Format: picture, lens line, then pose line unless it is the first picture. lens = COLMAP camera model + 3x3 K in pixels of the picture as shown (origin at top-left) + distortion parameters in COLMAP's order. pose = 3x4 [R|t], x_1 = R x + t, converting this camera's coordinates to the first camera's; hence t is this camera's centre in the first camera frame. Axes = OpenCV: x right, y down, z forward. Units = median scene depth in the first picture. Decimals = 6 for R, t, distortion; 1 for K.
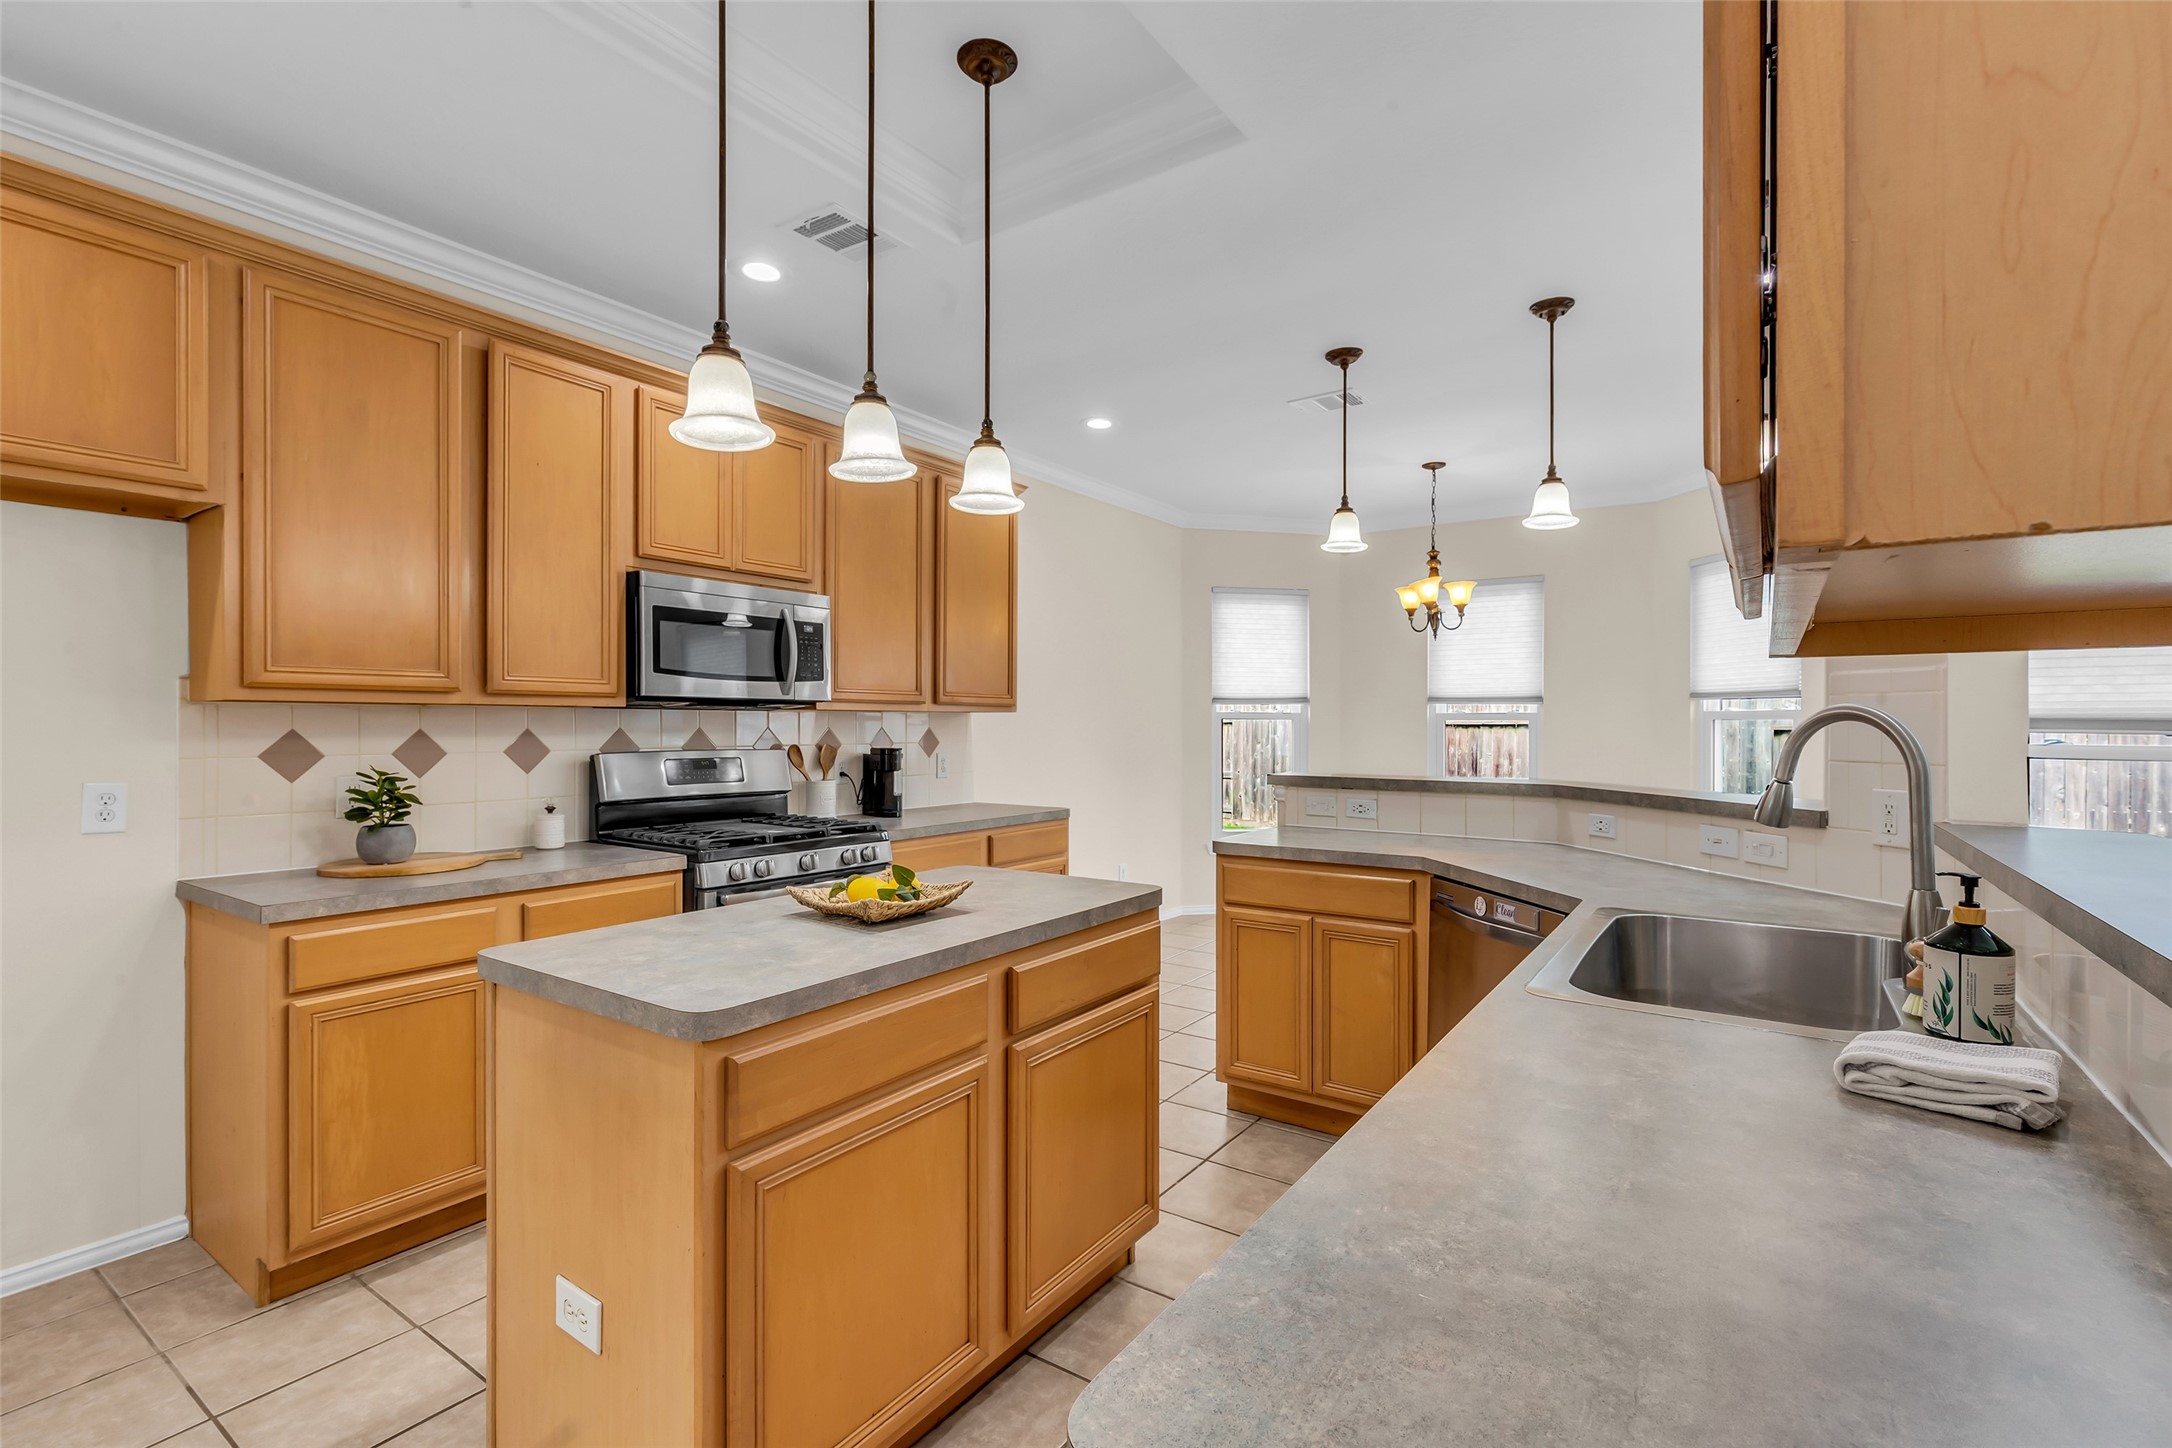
lens RADIAL K [[991.8, 0, 1086.0], [0, 991.8, 724.0], [0, 0, 1]] dist [0.002838, -0.000074]
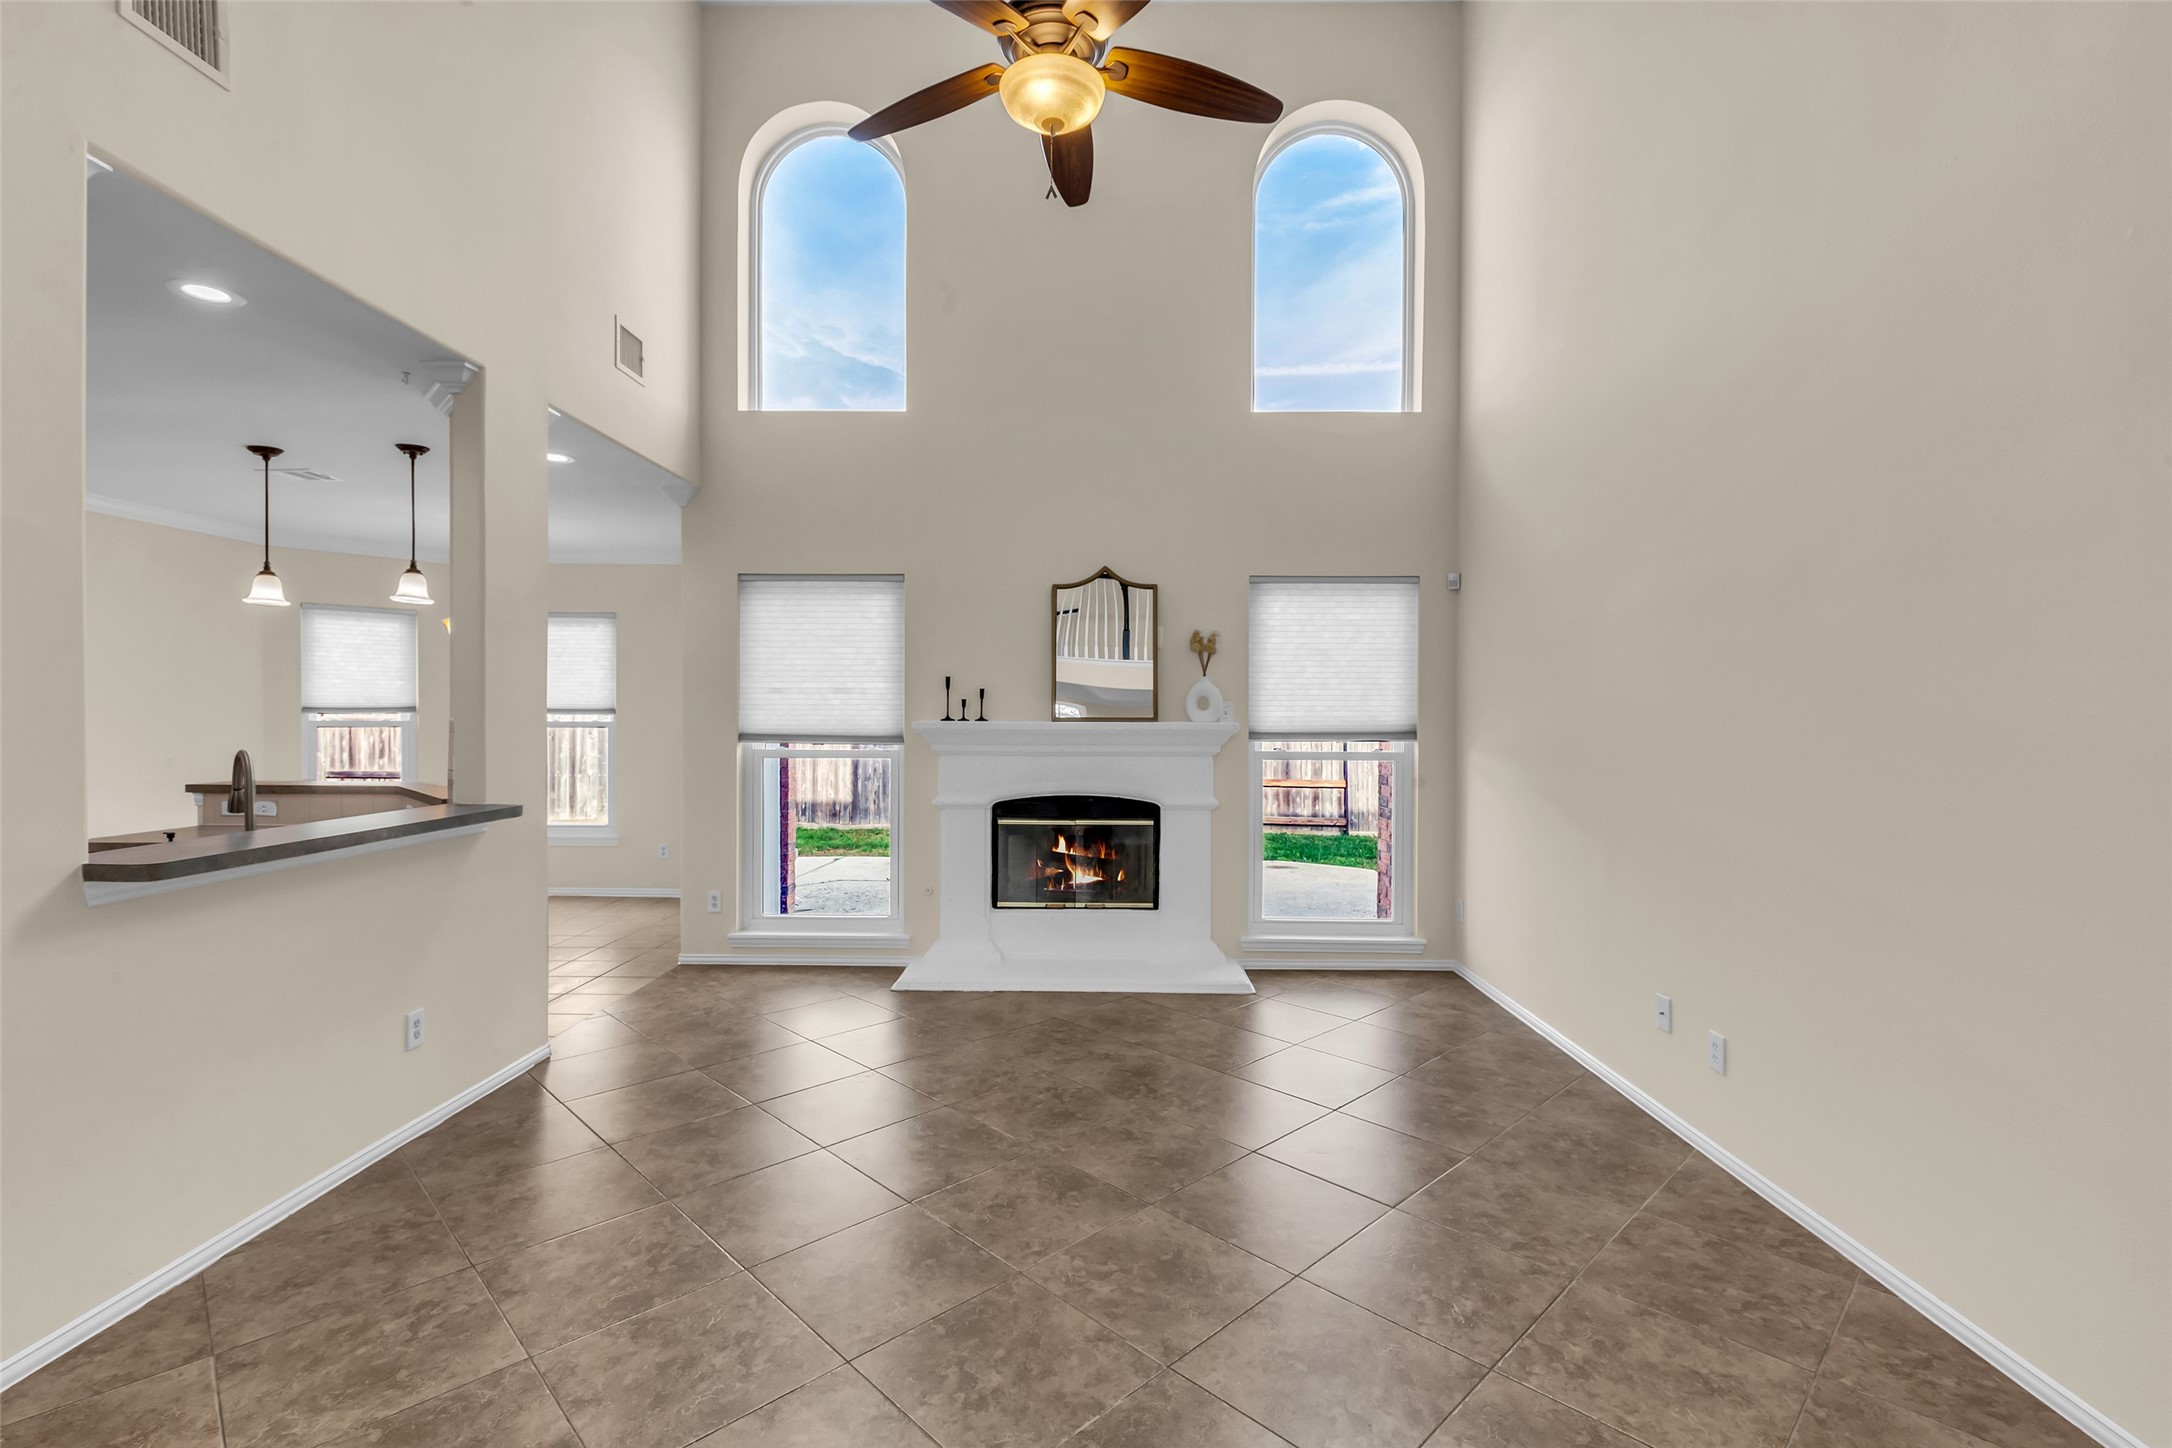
lens RADIAL K [[991.8, 0, 1086.0], [0, 991.8, 724.0], [0, 0, 1]] dist [0.002838, -0.000074]
pose [[0.829937, -0.006621, 0.557818, 0.248046], [-0.000283, 0.999924, 0.012291, -0.023508], [-0.557858, -0.010359, 0.829872, -0.376481]]
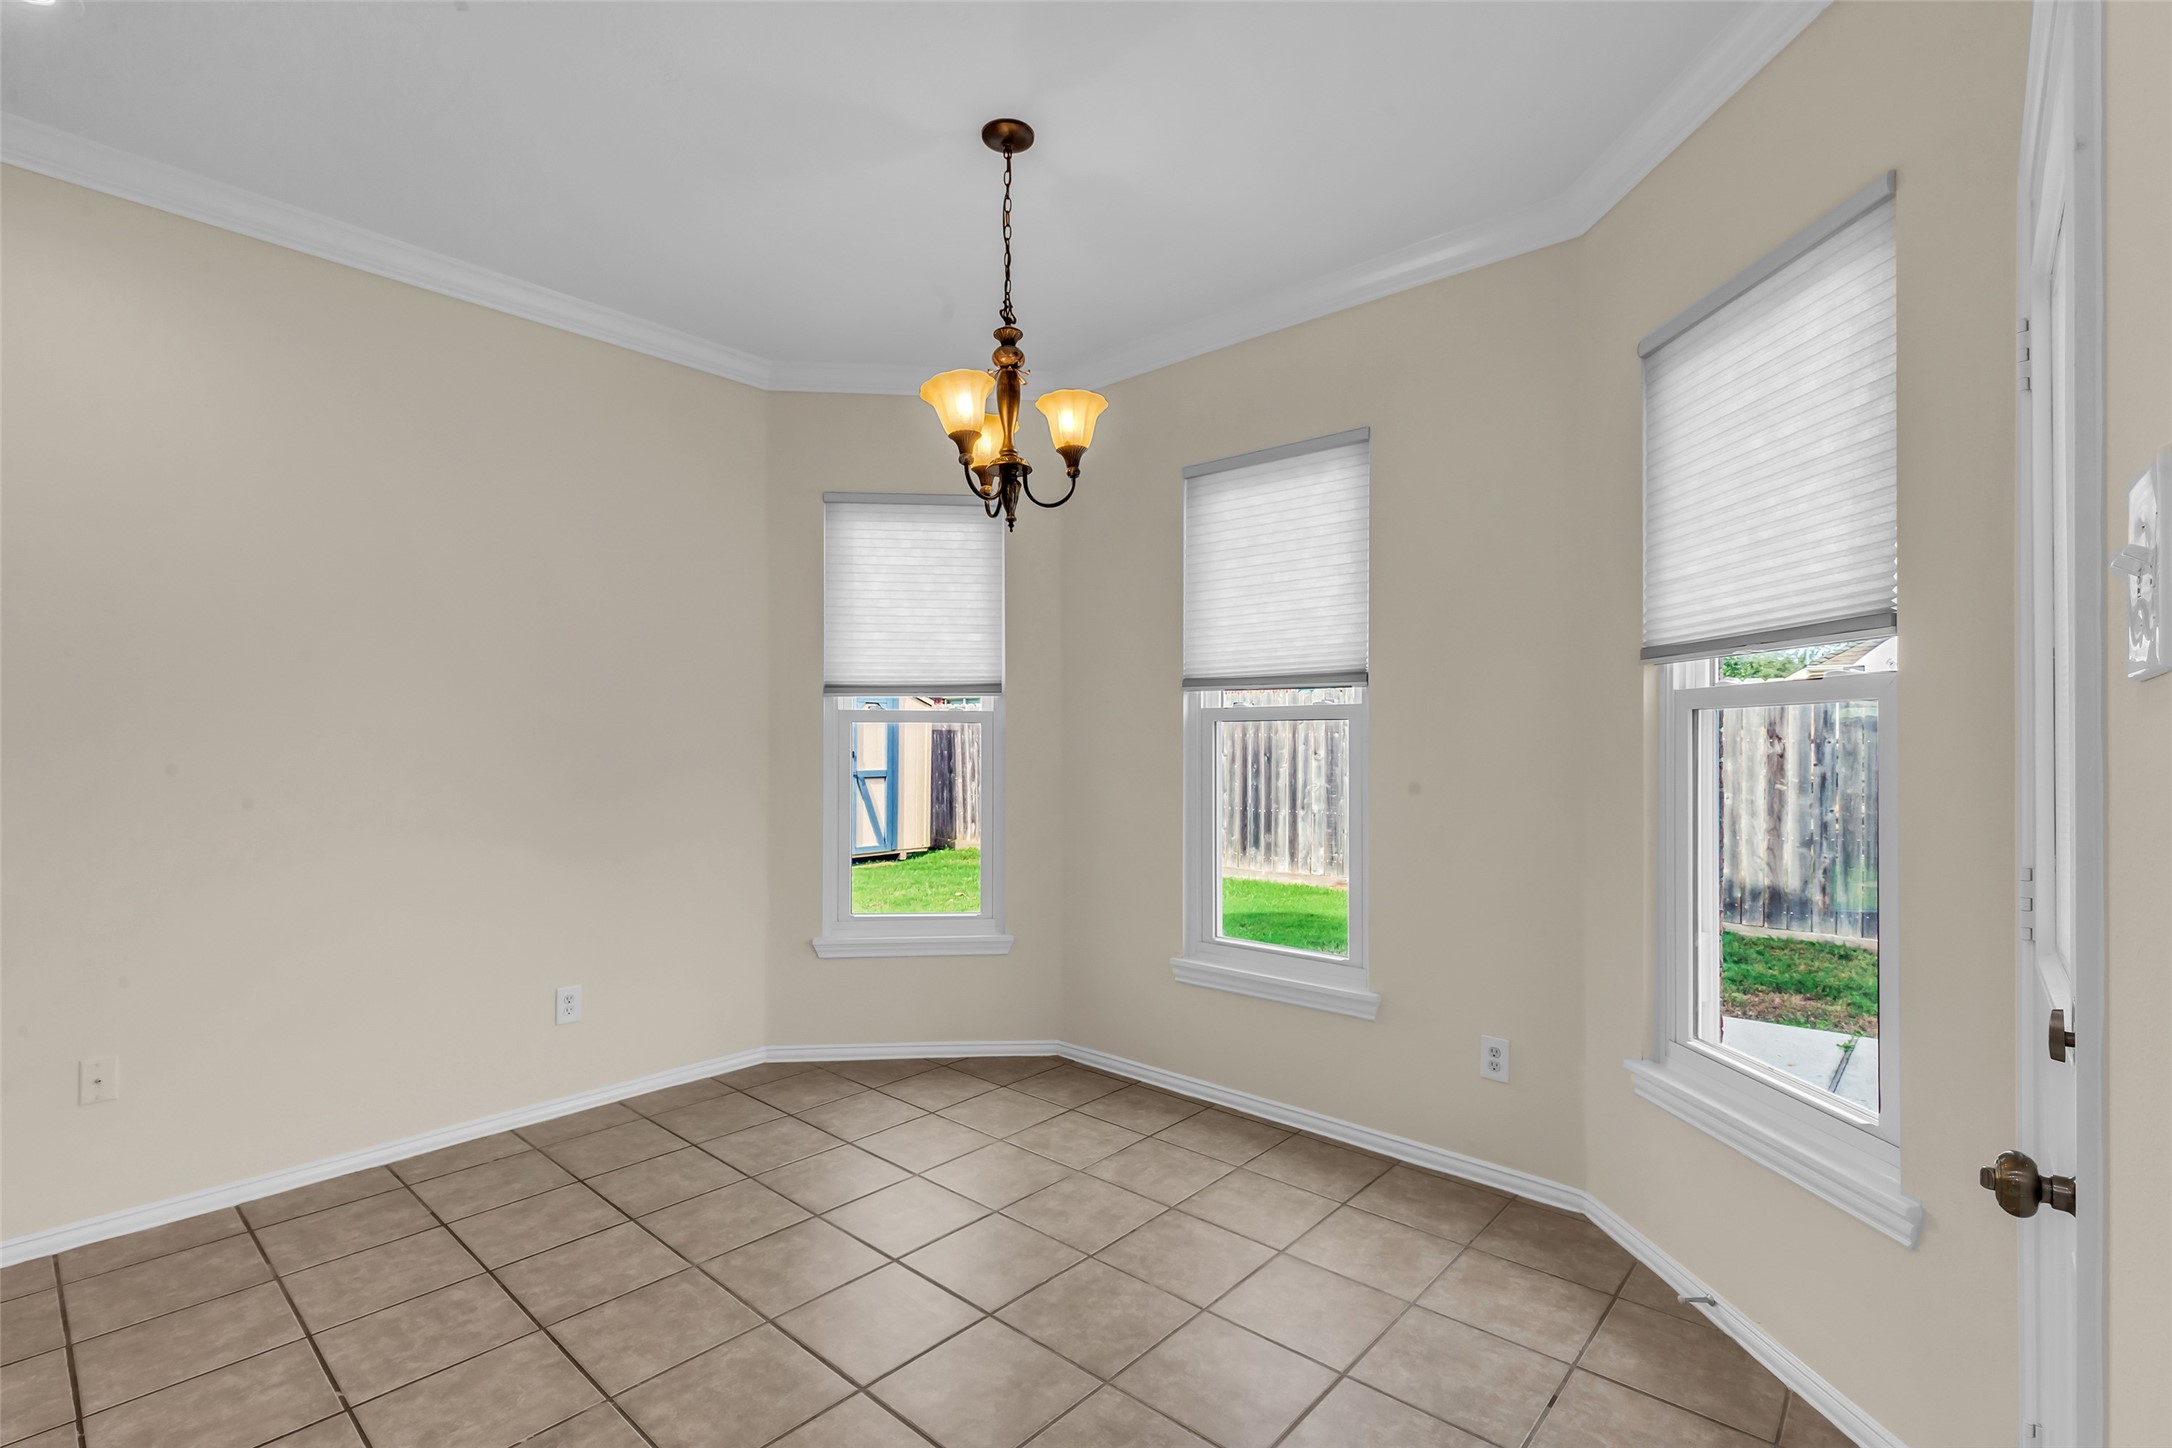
lens RADIAL K [[978.7, 0, 1073.5], [0, 978.7, 744.5], [0, 0, 1]] dist [-0.000177, -0.000580]
pose [[0.993041, -0.000120, -0.117766, 0.364842], [0.000243, 0.999999, 0.001031, 0.008825], [0.117766, -0.001052, 0.993041, 0.484098]]
